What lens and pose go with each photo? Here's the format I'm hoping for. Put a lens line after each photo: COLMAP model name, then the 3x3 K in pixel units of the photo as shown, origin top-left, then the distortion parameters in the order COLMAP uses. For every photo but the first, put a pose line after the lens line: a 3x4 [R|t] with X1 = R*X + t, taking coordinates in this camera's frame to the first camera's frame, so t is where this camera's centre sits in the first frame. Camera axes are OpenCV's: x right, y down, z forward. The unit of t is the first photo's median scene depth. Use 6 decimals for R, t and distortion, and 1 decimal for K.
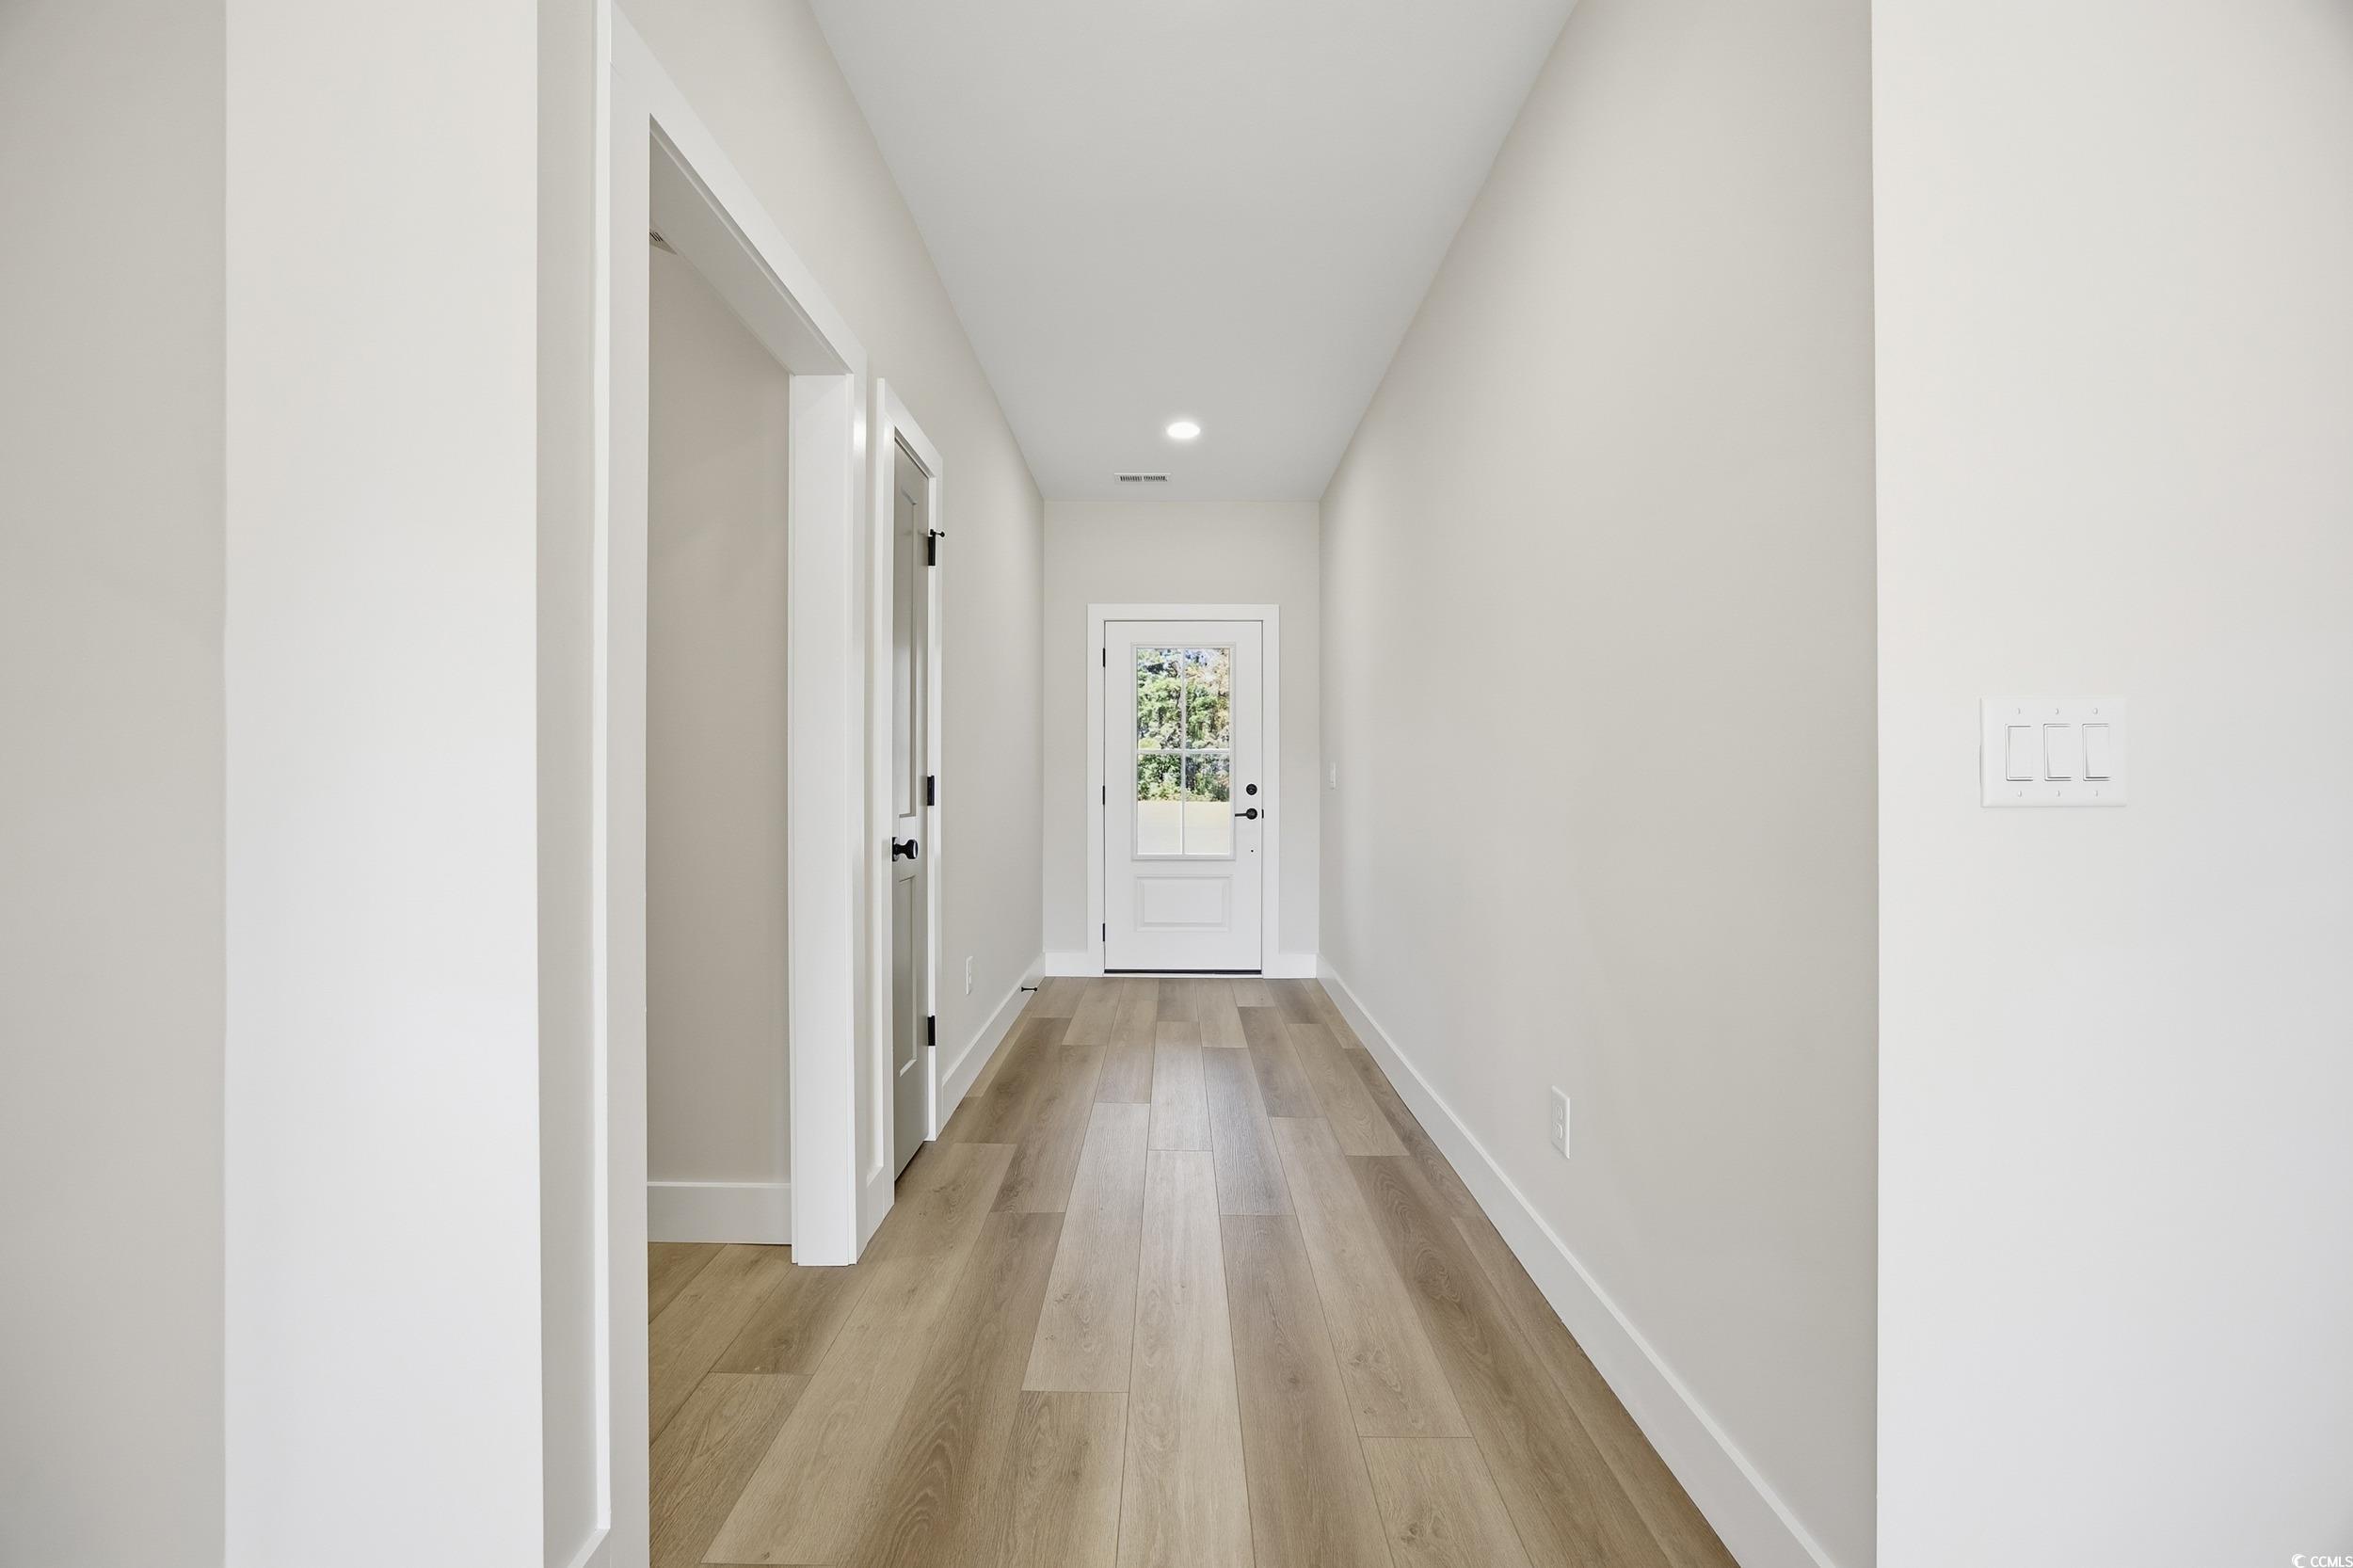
lens RADIAL K [[902.2, 0, 1163.8], [0, 902.2, 785.7], [0, 0, 1]] dist [-0.025397, 0.007960]
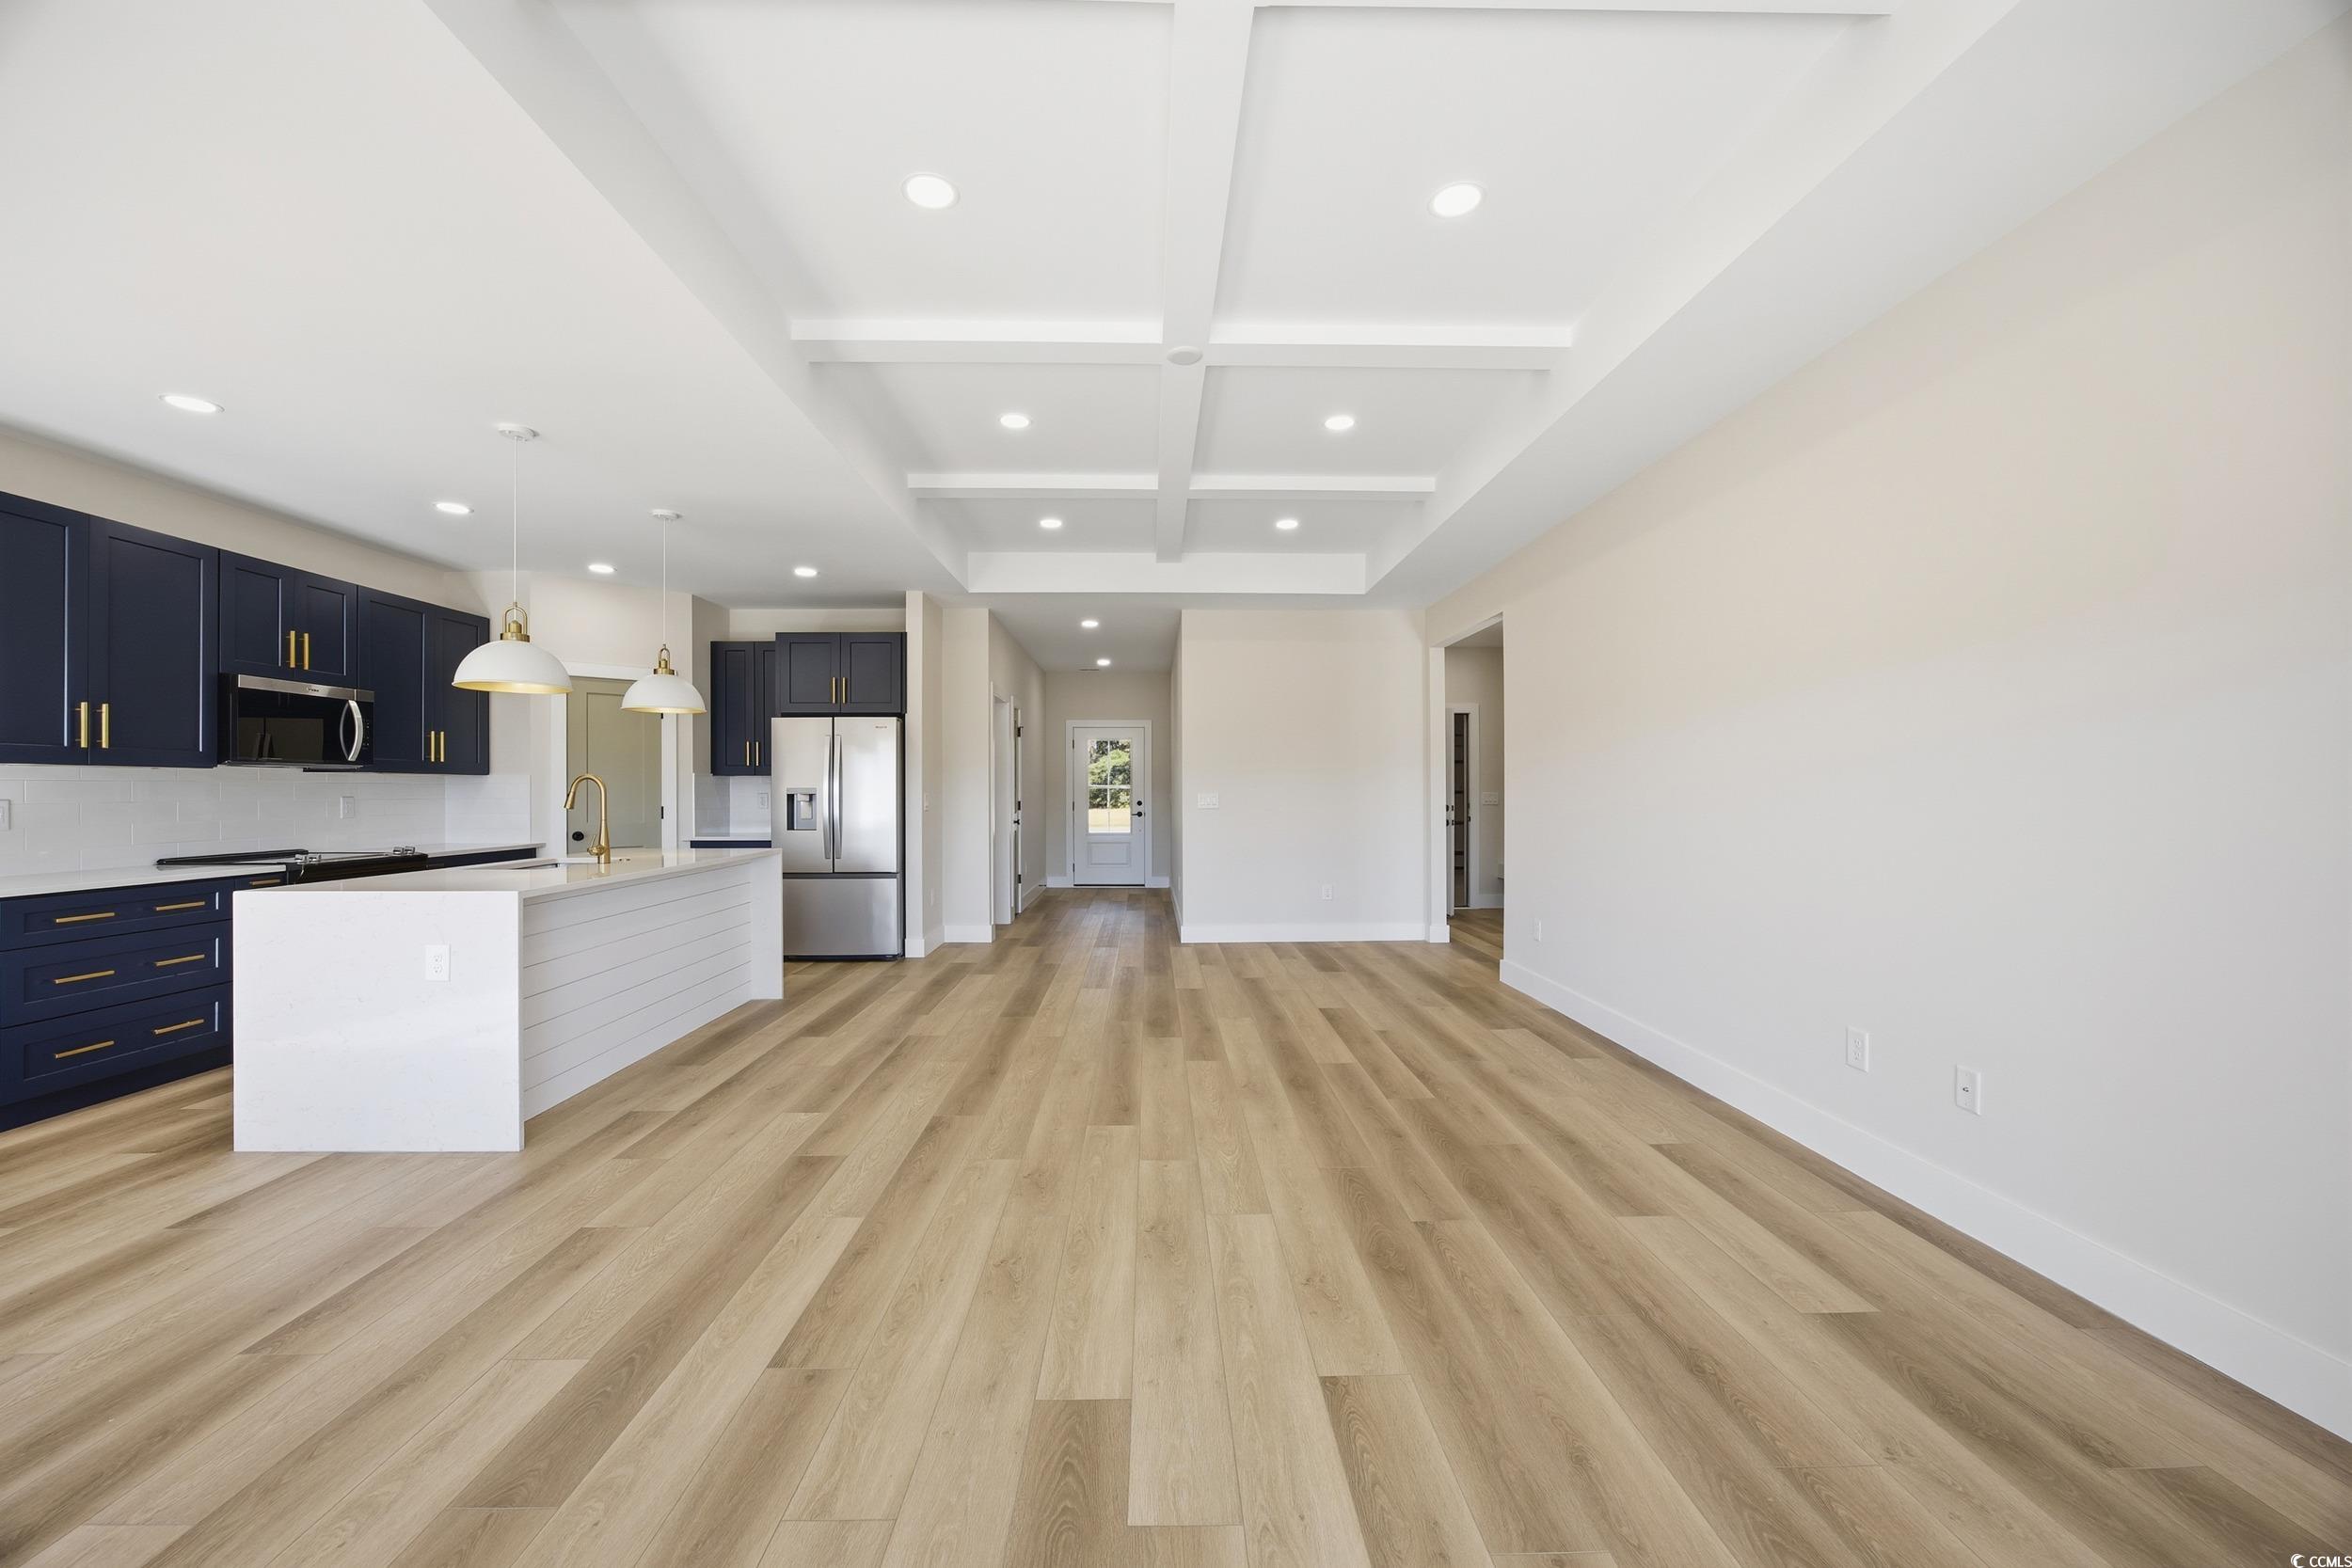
lens RADIAL K [[901.7, 0, 1163.3], [0, 901.7, 785.7], [0, 0, 1]] dist [-0.025397, 0.007960]
pose [[0.999518, -0.002702, 0.030917, 0.093138], [0.003033, 0.999939, -0.010664, -0.017409], [-0.030886, 0.010753, 0.999465, -1.307467]]
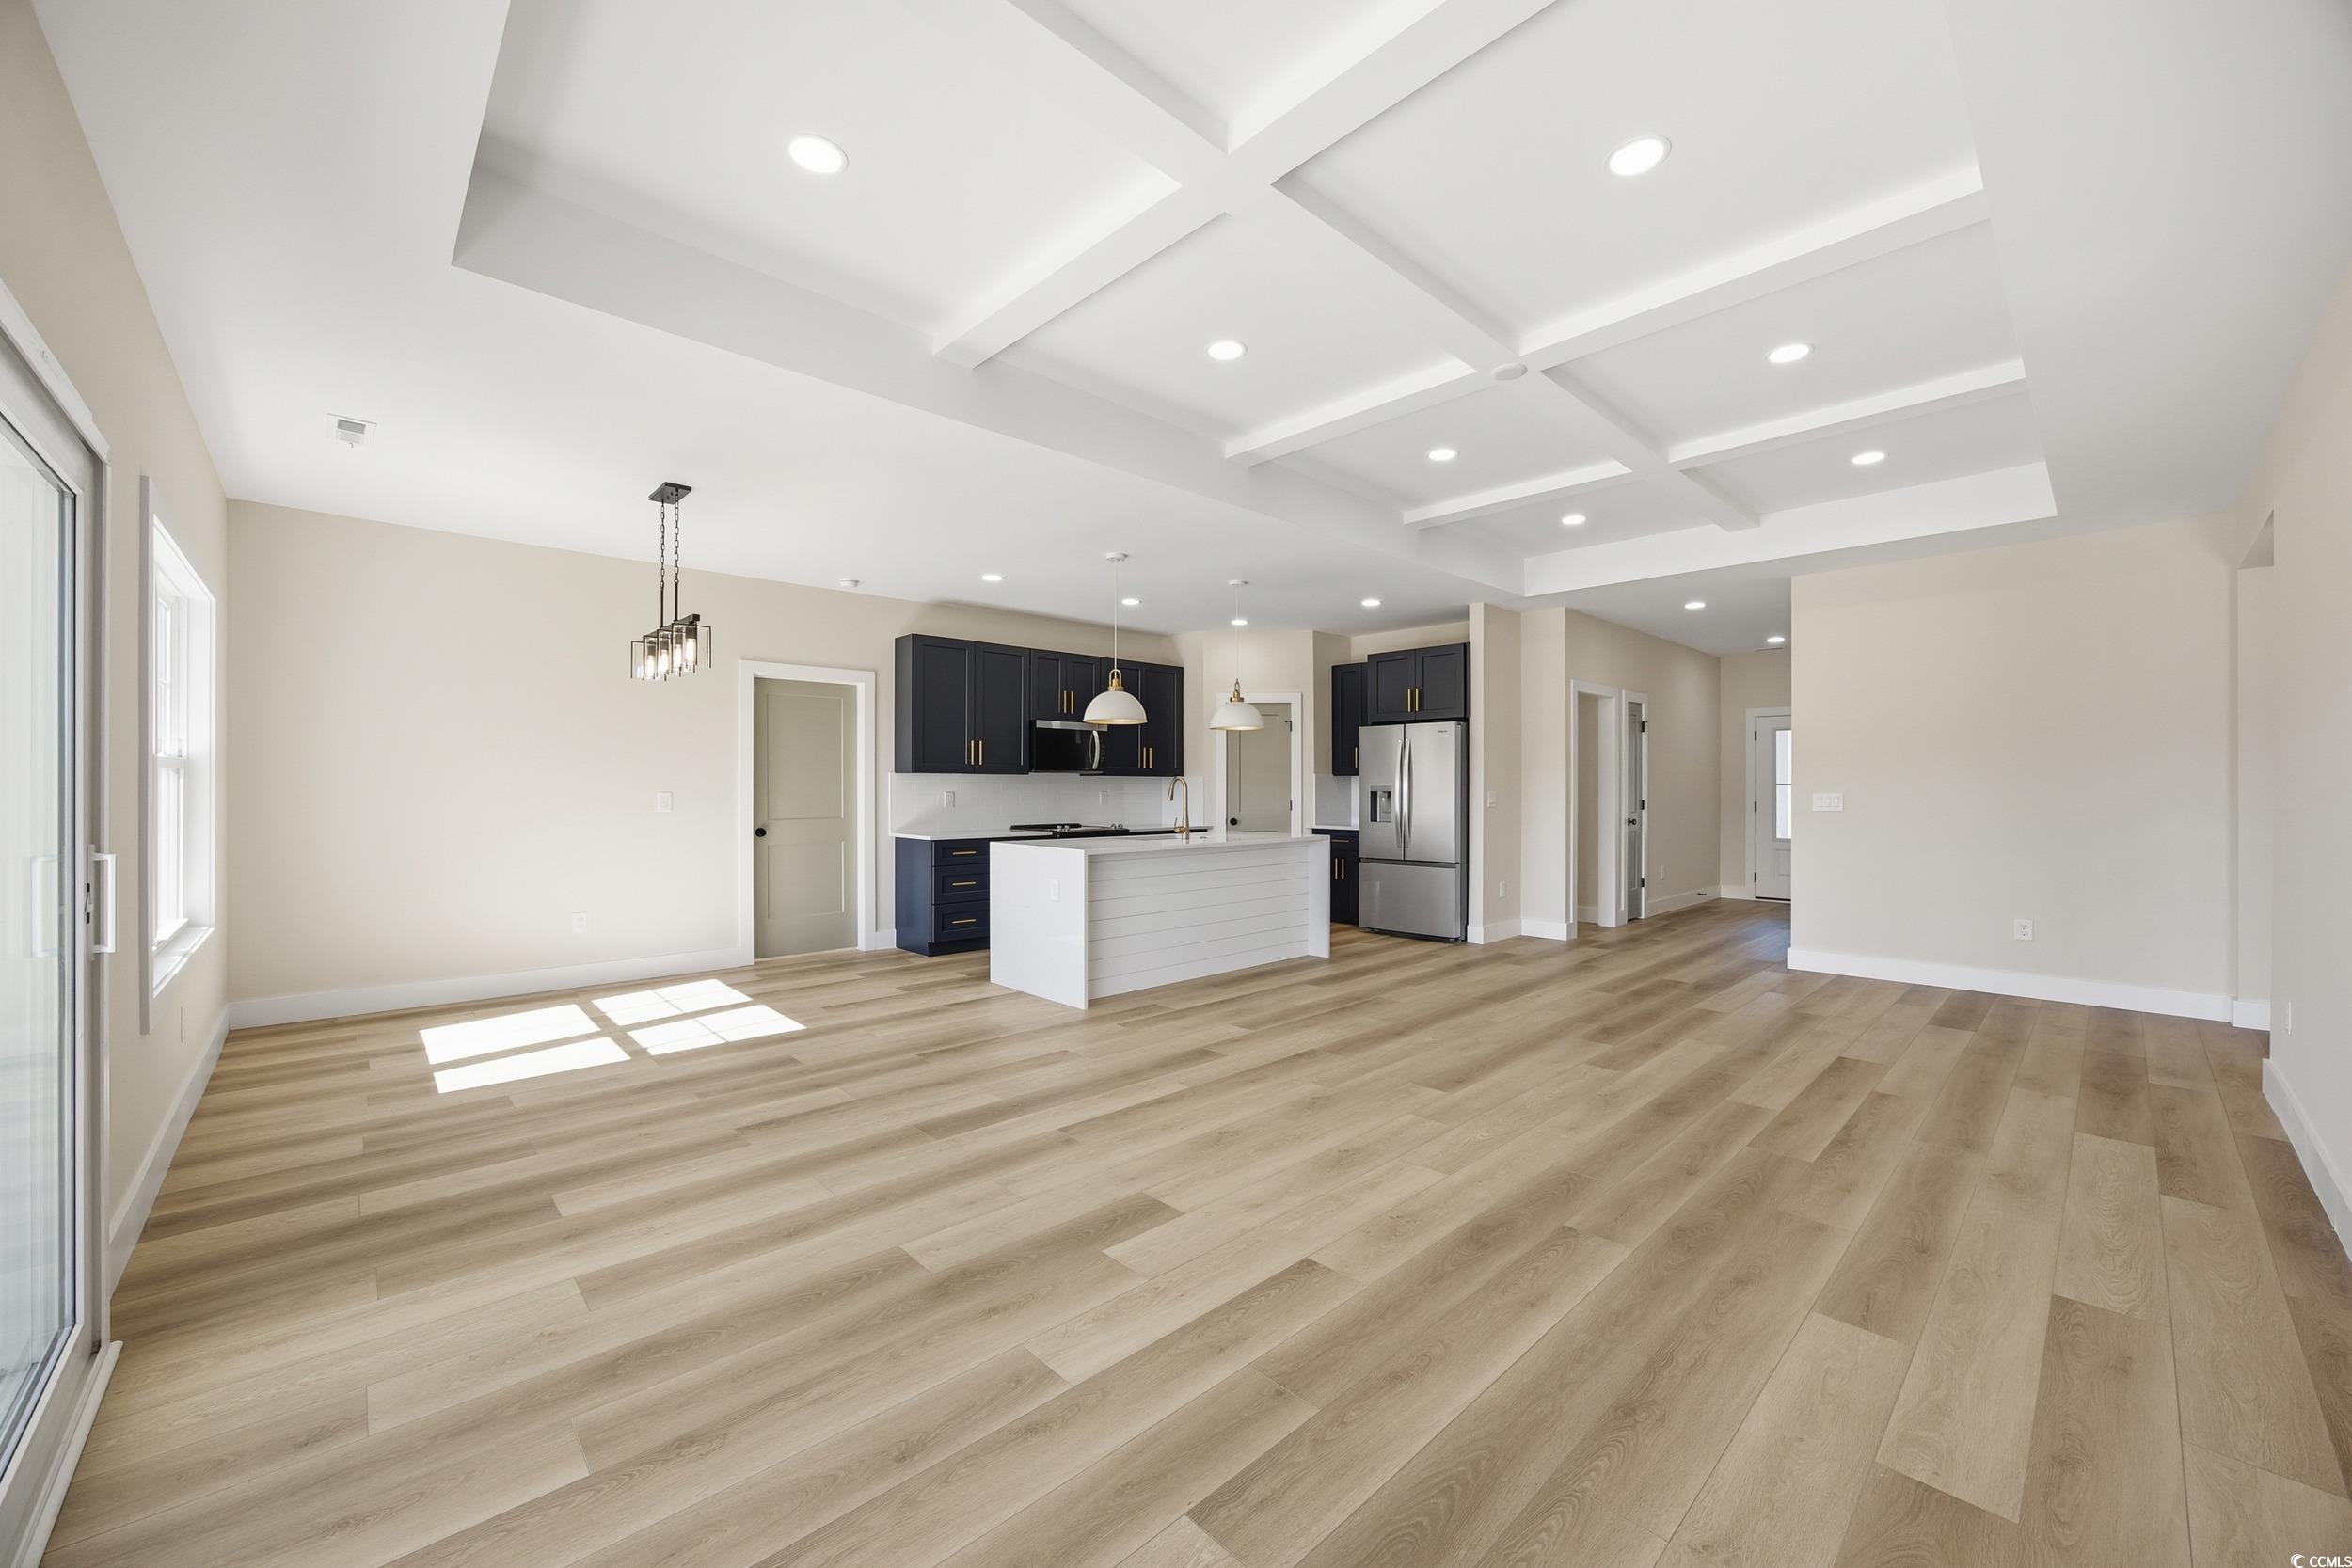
lens RADIAL K [[901.7, 0, 1163.3], [0, 901.7, 785.7], [0, 0, 1]] dist [-0.025397, 0.007960]
pose [[0.690664, -0.000833, -0.723176, 0.470975], [-0.005142, 0.999968, -0.006062, -0.018849], [0.723158, 0.007905, 0.690638, -1.315486]]
